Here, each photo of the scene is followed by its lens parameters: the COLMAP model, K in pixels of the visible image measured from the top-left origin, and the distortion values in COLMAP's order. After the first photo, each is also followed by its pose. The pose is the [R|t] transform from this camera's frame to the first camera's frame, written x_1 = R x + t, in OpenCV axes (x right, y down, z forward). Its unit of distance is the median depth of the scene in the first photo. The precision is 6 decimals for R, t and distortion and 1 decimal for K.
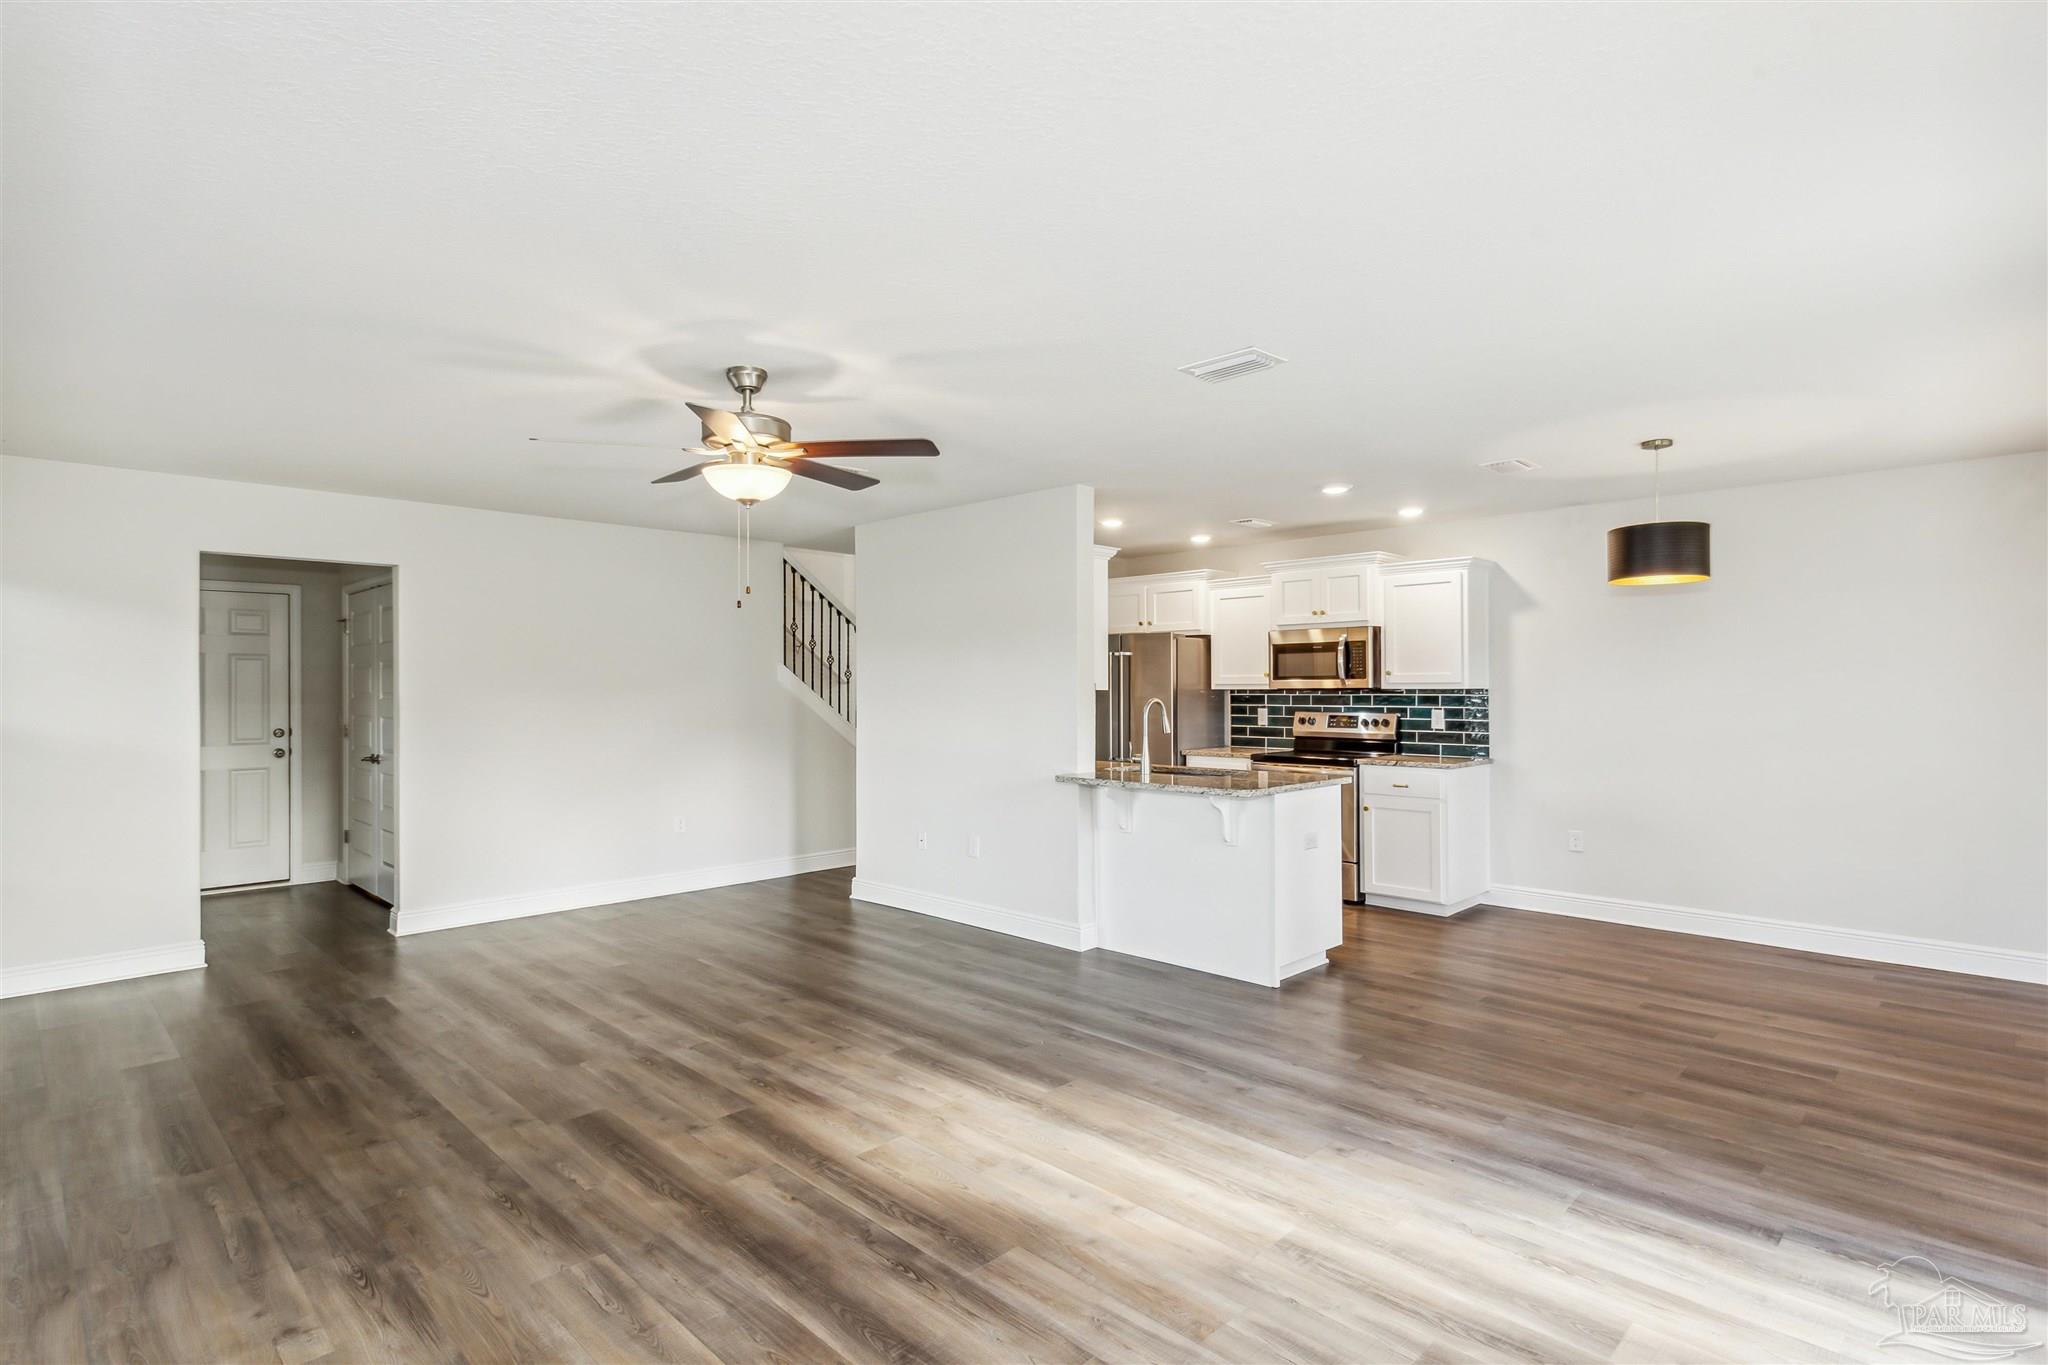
lens RADIAL K [[1019.1, 0, 1012.9], [0, 1019.1, 686.6], [0, 0, 1]] dist [-0.001345, 0.002862]
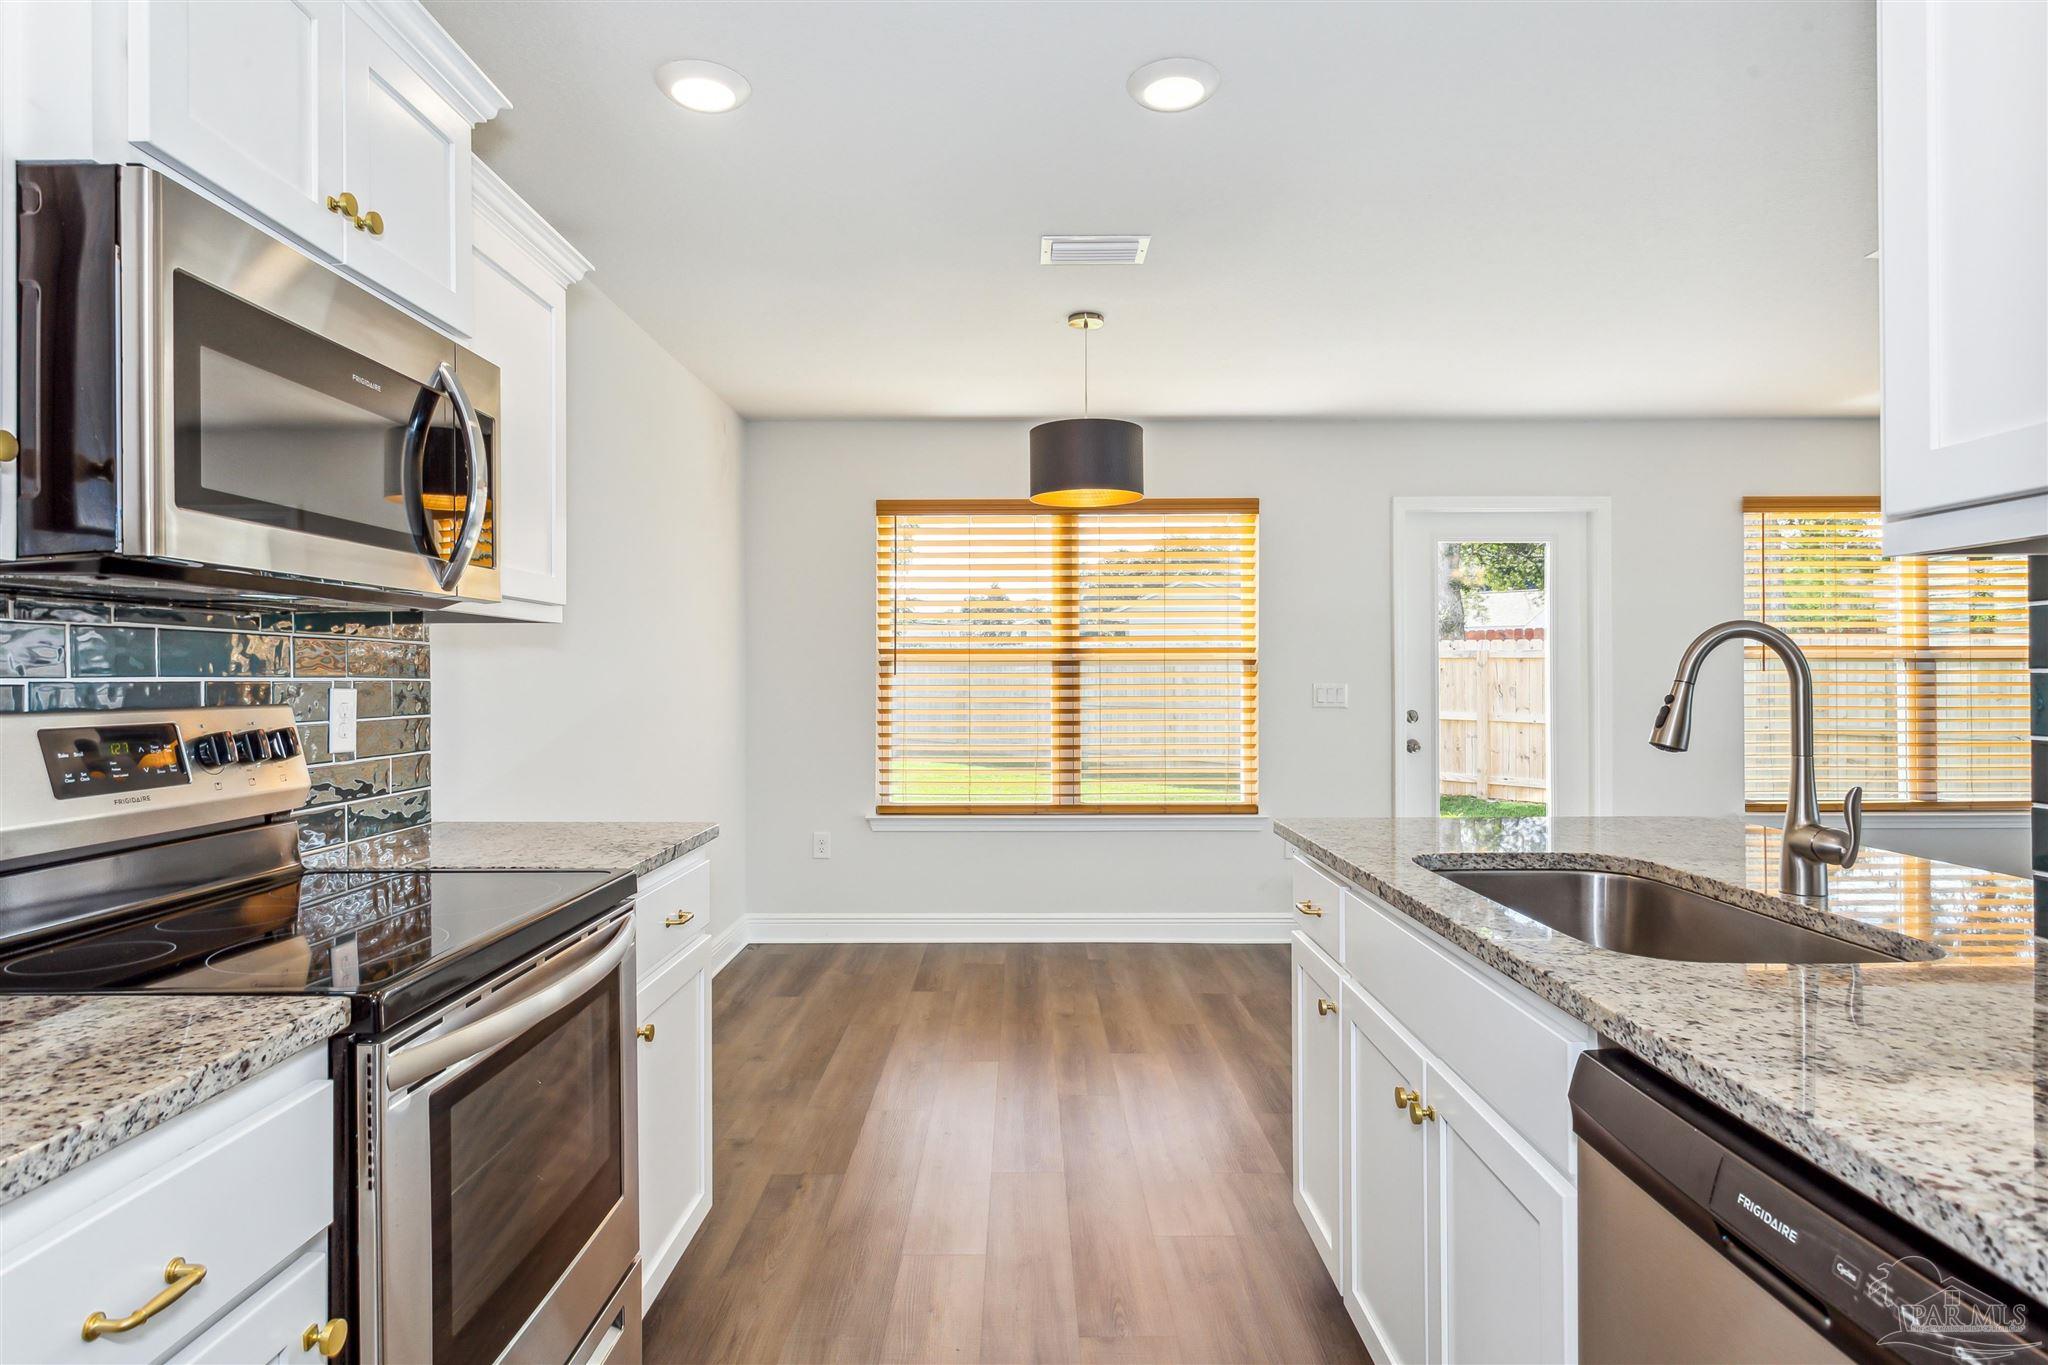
lens RADIAL K [[1101.5, 0, 1029.4], [0, 1101.5, 669.6], [0, 0, 1]] dist [0.006639, 0.000163]
pose [[-0.707308, 0.006115, 0.706879, 0.052306], [0.000130, 0.999964, -0.008519, 0.020247], [-0.706905, -0.005933, -0.707283, 1.091277]]
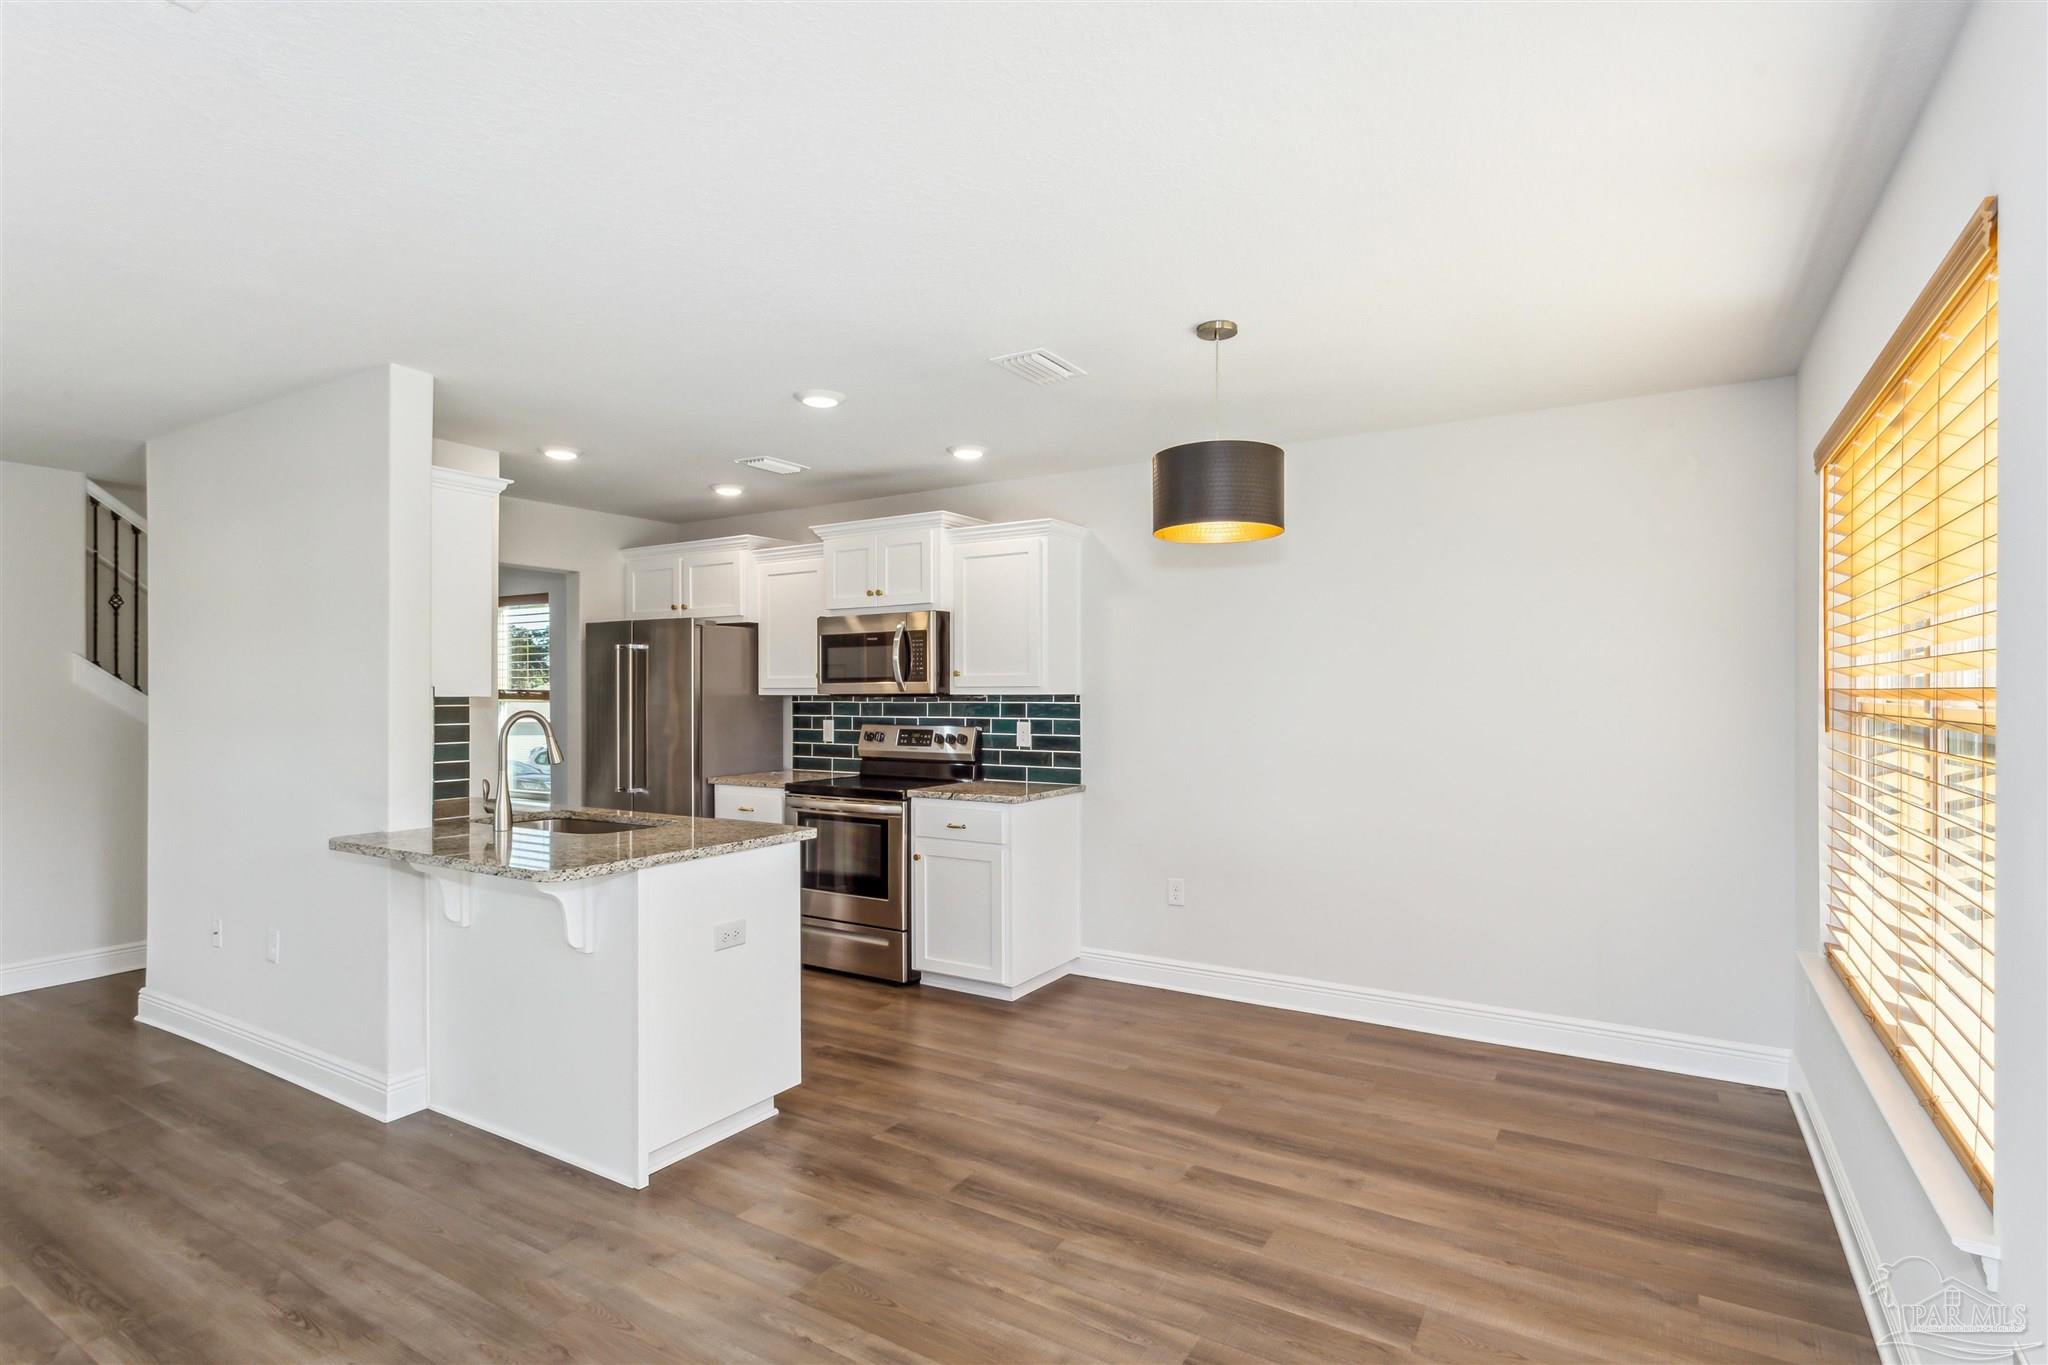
lens RADIAL K [[1019.1, 0, 1015.4], [0, 1019.1, 699.5], [0, 0, 1]] dist [-0.001345, 0.002862]
pose [[0.973661, -0.000627, 0.228000, 0.236830], [-0.001223, 0.999967, 0.007975, -0.000387], [-0.227998, -0.008044, 0.973628, 0.253680]]
